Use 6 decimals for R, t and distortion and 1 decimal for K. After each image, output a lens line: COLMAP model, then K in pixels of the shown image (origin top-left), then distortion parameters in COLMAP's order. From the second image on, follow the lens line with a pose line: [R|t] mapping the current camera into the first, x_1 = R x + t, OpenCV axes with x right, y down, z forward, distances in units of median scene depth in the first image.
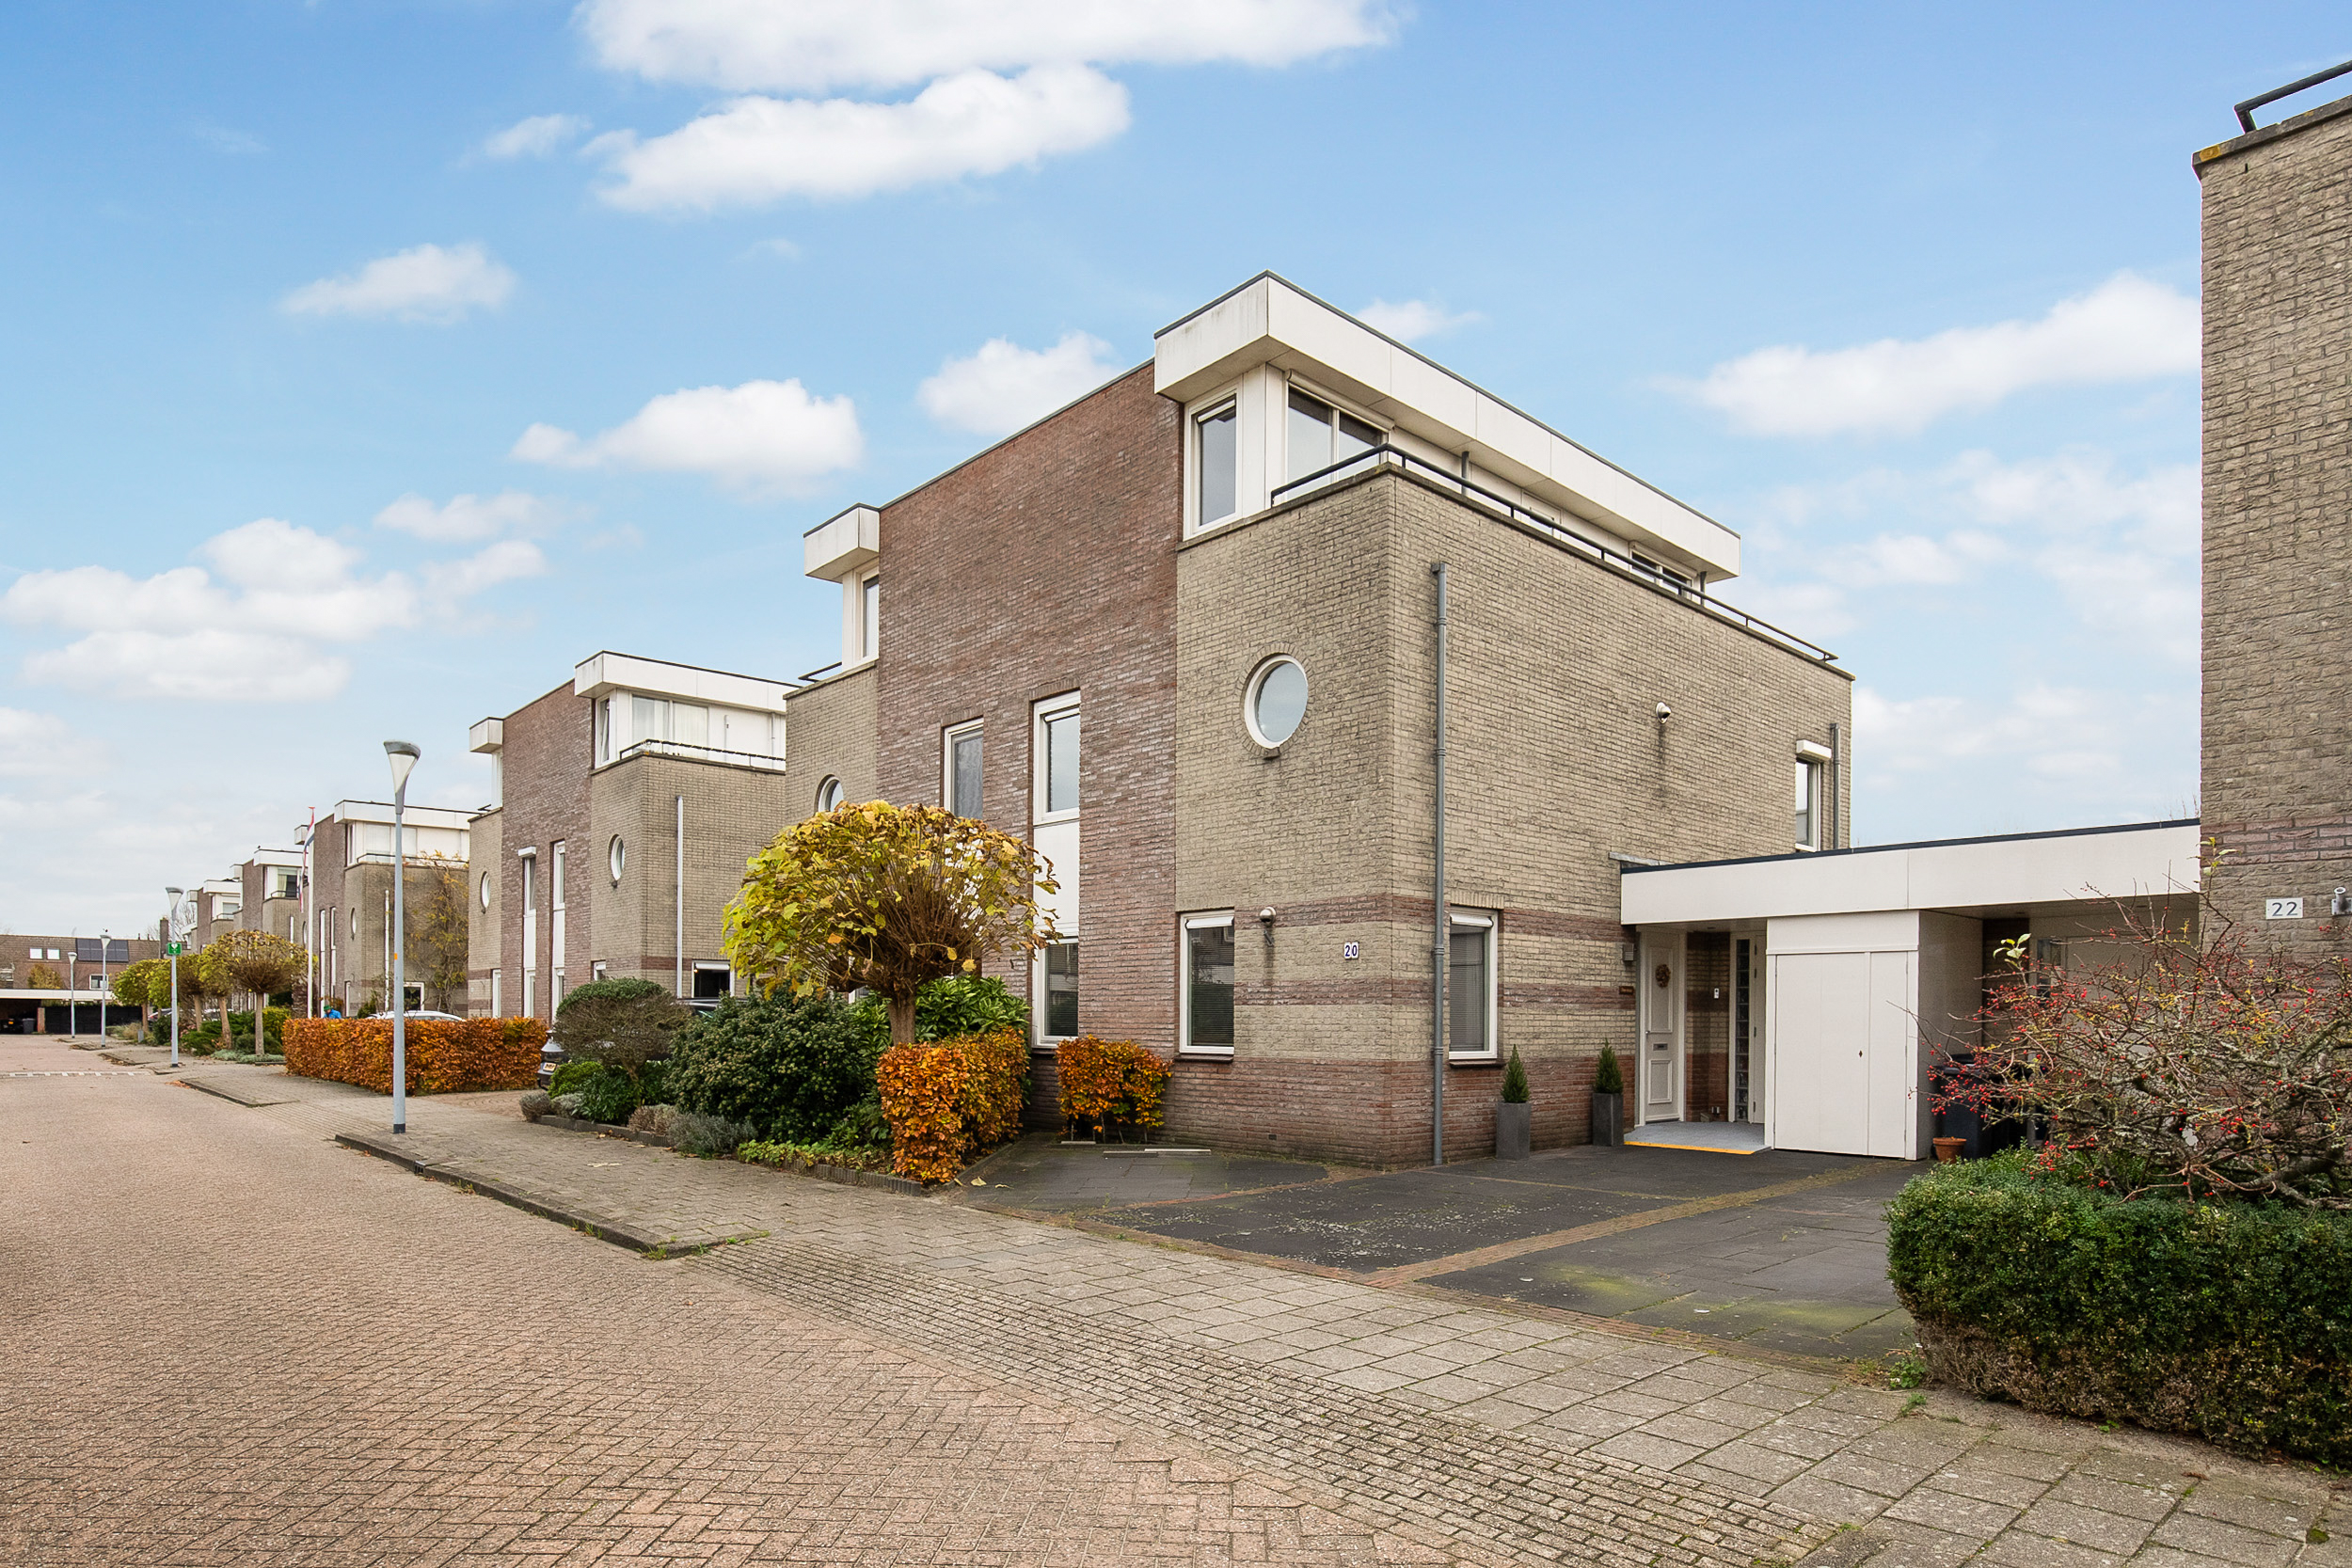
lens RADIAL K [[1353.4, 0, 1194.8], [0, 1353.4, 822.9], [0, 0, 1]] dist [-0.018410, 0.003913]
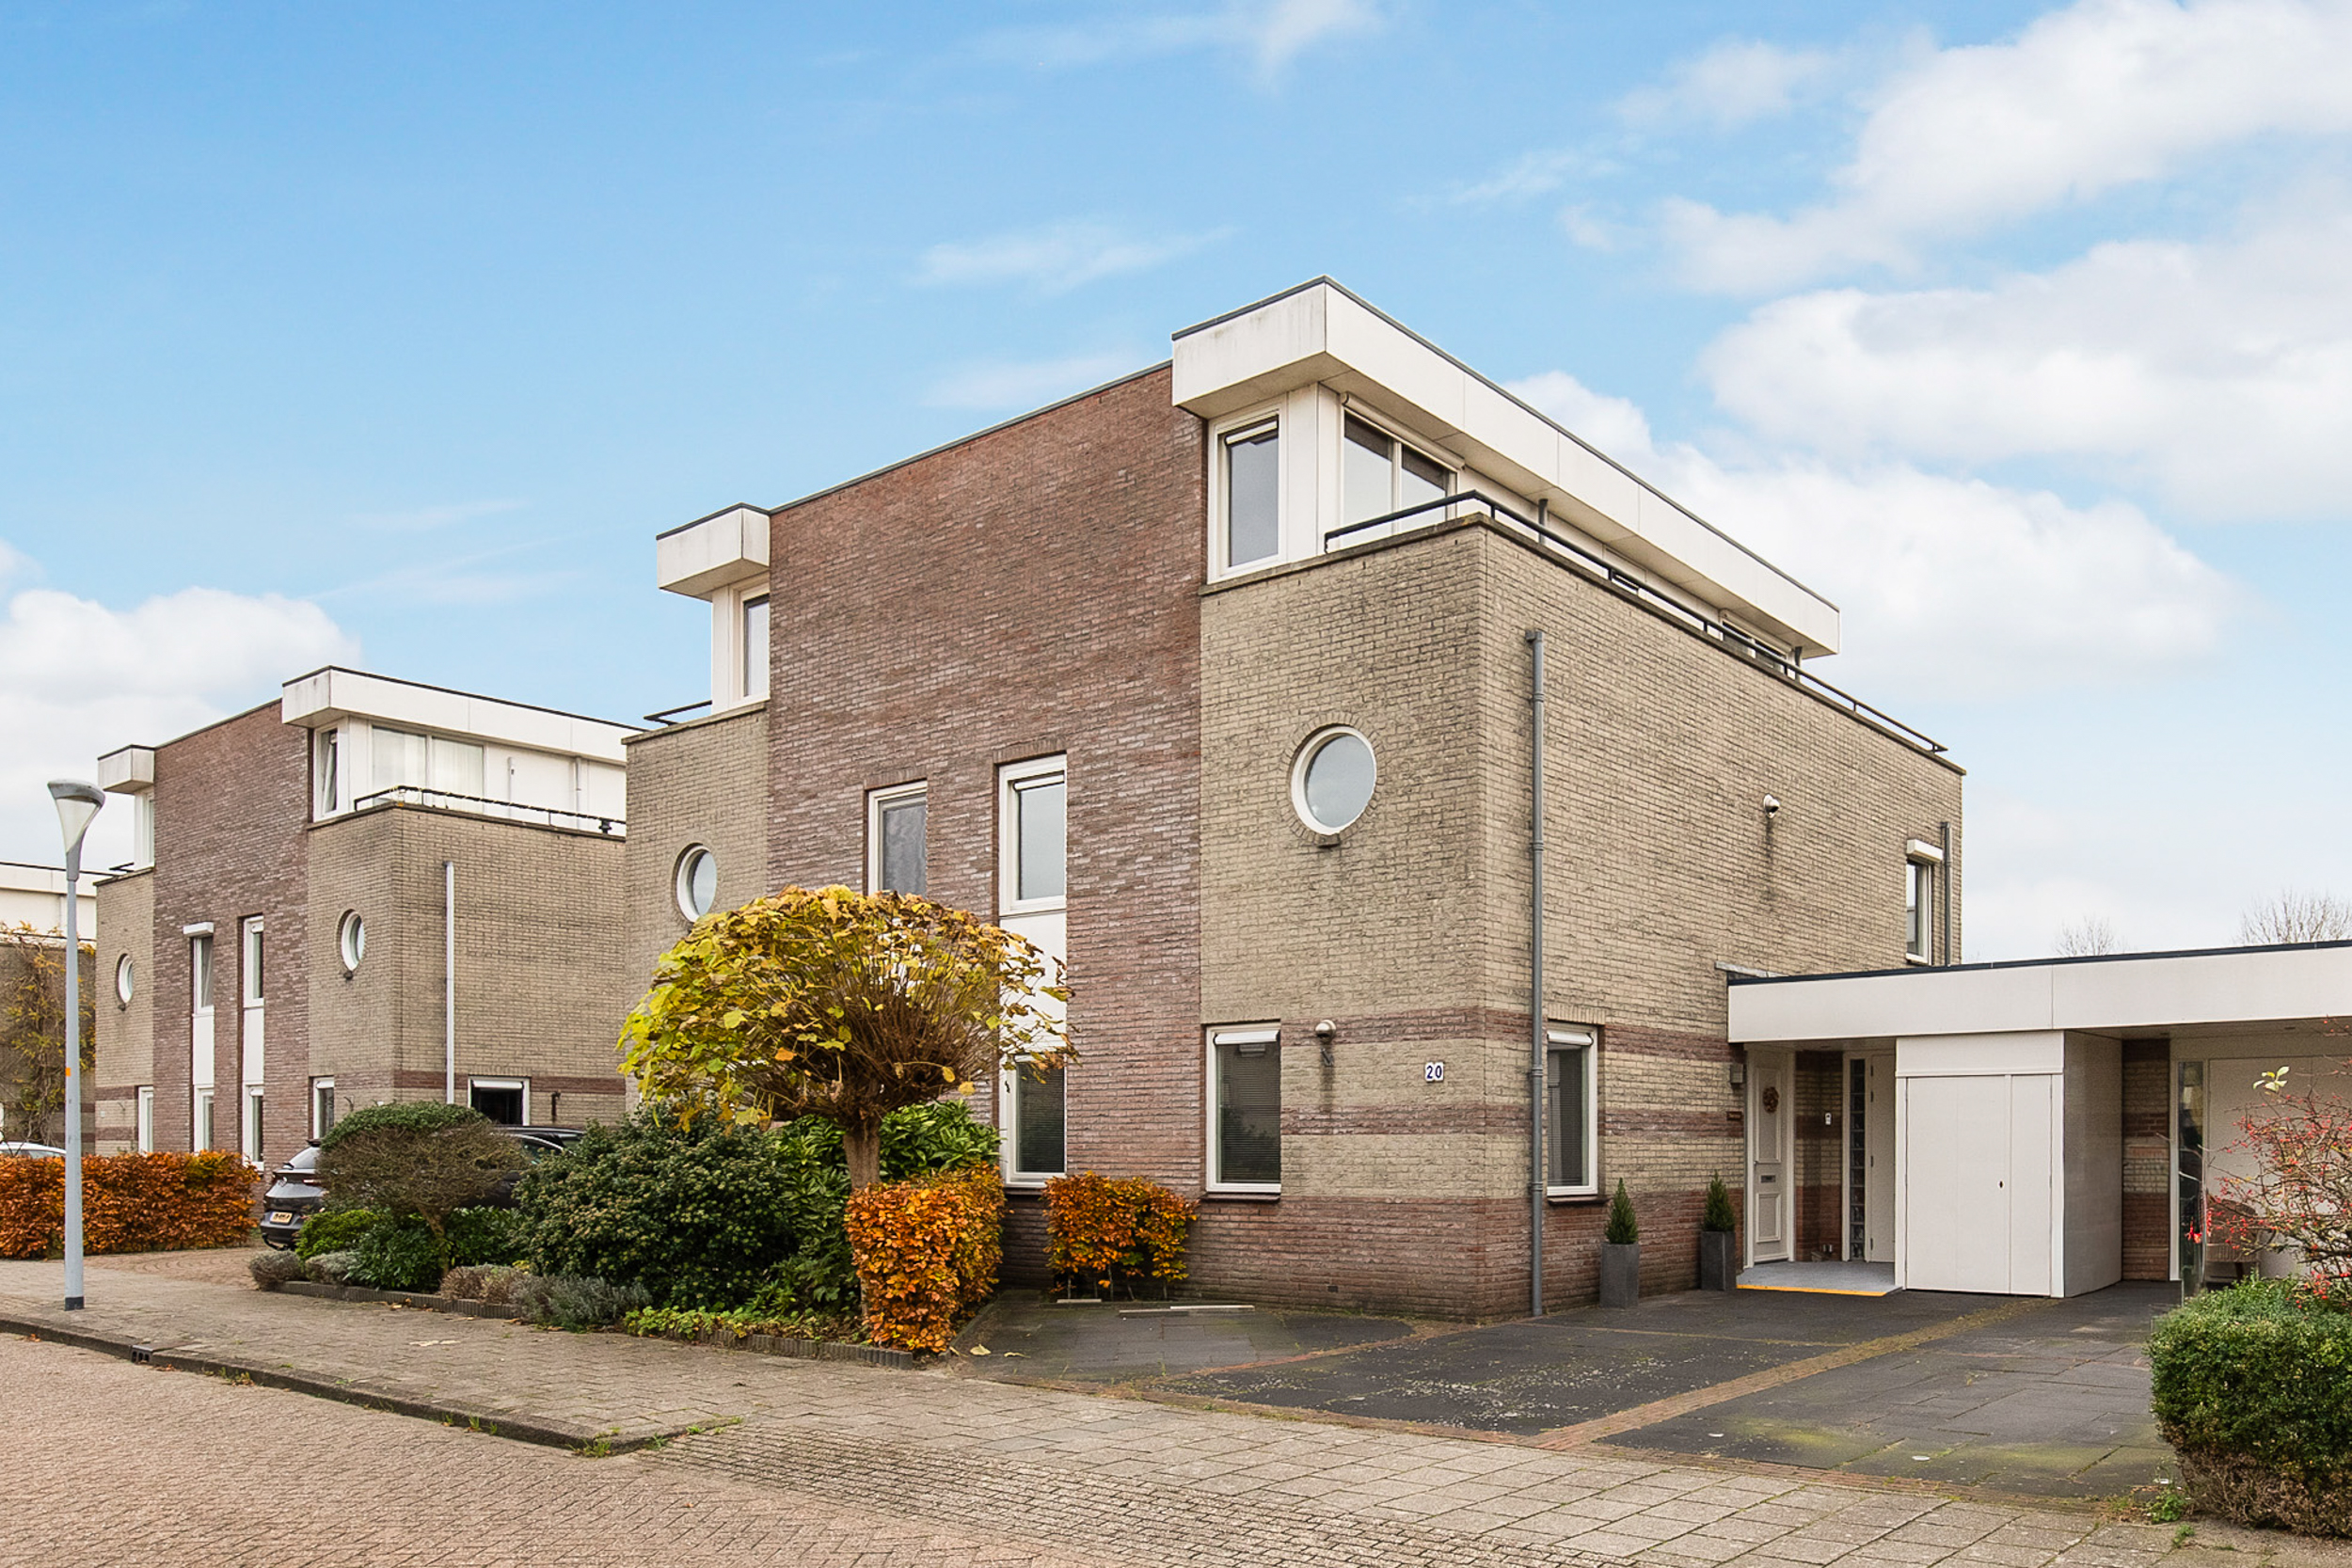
lens RADIAL K [[1791.7, 0, 1151.3], [0, 1791.7, 857.2], [0, 0, 1]] dist [-0.020672, 0.005656]
pose [[0.987397, 0.017744, 0.157265, -0.231333], [-0.015783, 0.999781, -0.013710, -0.023315], [-0.157474, 0.011055, 0.987461, -0.102720]]
